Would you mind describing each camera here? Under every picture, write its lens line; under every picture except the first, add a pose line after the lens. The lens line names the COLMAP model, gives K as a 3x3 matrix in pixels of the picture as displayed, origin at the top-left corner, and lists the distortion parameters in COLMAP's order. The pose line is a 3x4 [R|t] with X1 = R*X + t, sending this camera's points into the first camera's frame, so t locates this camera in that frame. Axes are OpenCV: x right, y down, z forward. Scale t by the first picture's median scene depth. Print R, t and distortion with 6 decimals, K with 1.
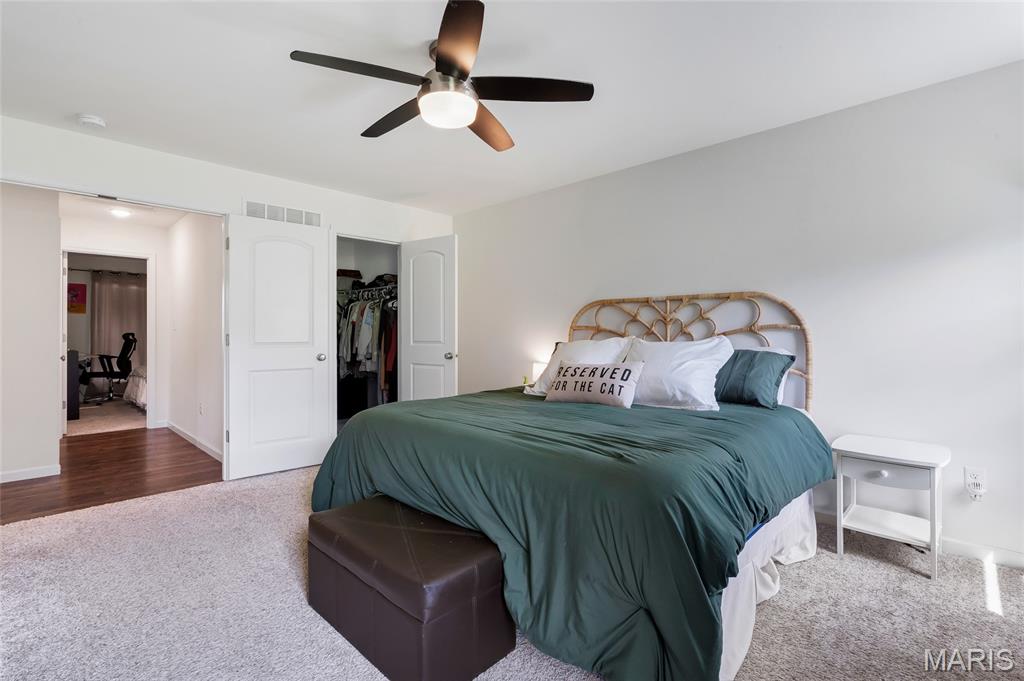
lens RADIAL K [[469.8, 0, 512.0], [0, 469.8, 340.5], [0, 0, 1]] dist [-0.002675, 0.000194]
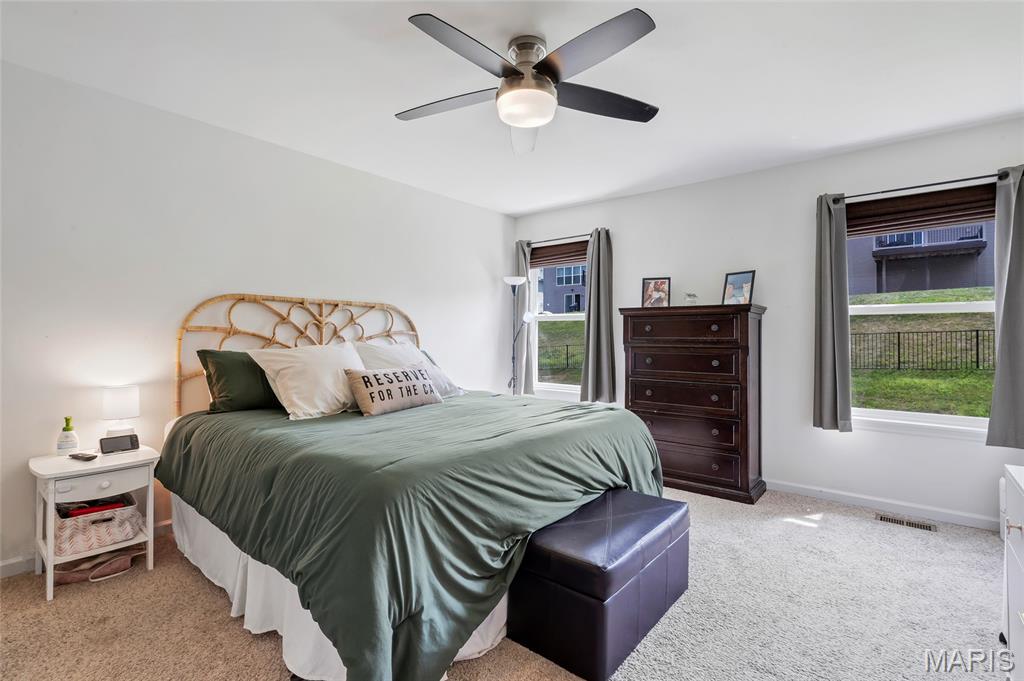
lens RADIAL K [[469.8, 0, 512.0], [0, 469.8, 340.5], [0, 0, 1]] dist [-0.002675, 0.000194]
pose [[-0.063957, -0.009038, 0.997912, -0.681016], [0.007233, 0.999929, 0.009520, -0.014409], [-0.997926, 0.007826, -0.063887, 0.668347]]
